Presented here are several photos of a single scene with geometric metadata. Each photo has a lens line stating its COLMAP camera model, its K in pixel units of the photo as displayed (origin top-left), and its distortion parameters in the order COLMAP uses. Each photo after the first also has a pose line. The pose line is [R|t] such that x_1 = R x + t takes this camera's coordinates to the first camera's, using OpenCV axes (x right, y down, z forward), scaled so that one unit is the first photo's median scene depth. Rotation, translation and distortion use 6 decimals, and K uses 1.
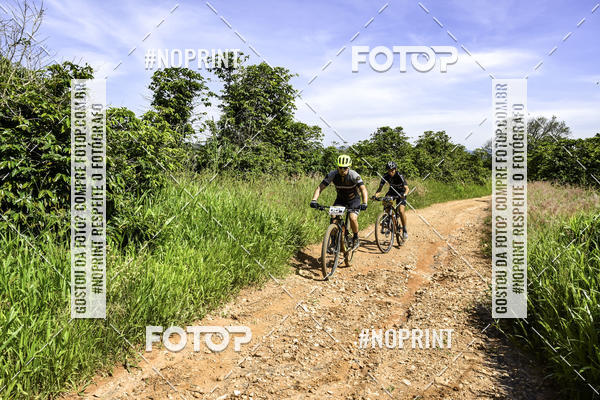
lens RADIAL K [[510.5, 0, 304.7], [0, 510.5, 209.8], [0, 0, 1]] dist [-0.097774, 0.125195]
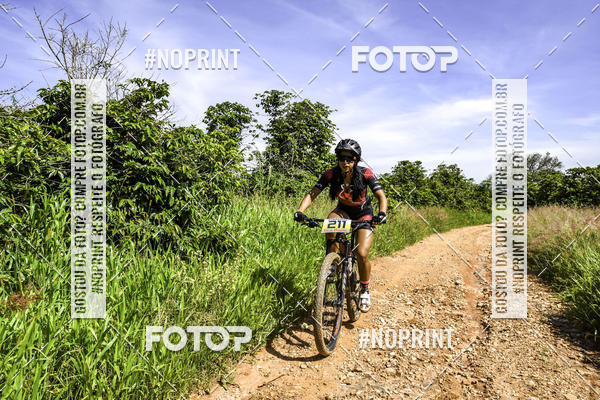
lens RADIAL K [[449.0, 0, 305.4], [0, 449.0, 211.2], [0, 0, 1]] dist [-0.133200, 0.112149]
pose [[0.999113, -0.008889, -0.041150, -0.091727], [0.006307, 0.998027, -0.062461, 0.029347], [0.041624, 0.062146, 0.997199, 0.109266]]
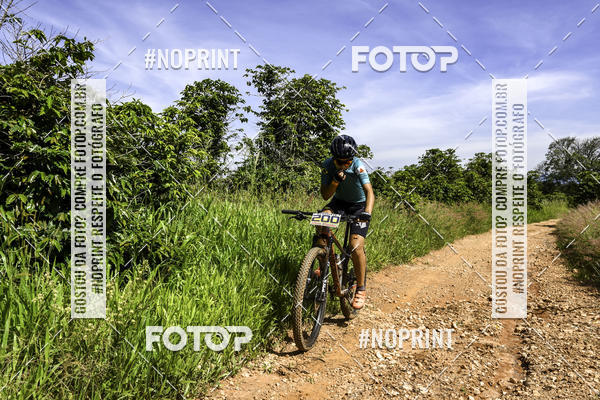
lens RADIAL K [[514.6, 0, 304.9], [0, 514.6, 211.8], [0, 0, 1]] dist [-0.098759, 0.124030]
pose [[0.996557, -0.025615, -0.078861, -0.034053], [0.020683, 0.997816, -0.062735, 0.028911], [0.080295, 0.060888, 0.994910, 0.222178]]
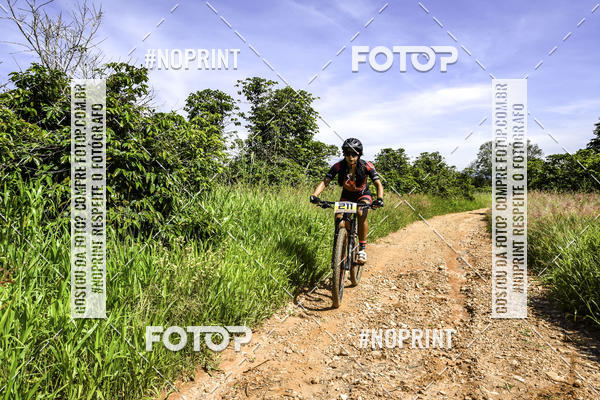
lens RADIAL K [[449.0, 0, 305.5], [0, 449.0, 213.1], [0, 0, 1]] dist [-0.133200, 0.112149]
pose [[0.999791, -0.019965, -0.004477, -0.091914], [0.019802, 0.999229, -0.033897, 0.035042], [0.005150, 0.033801, 0.999415, 0.115144]]
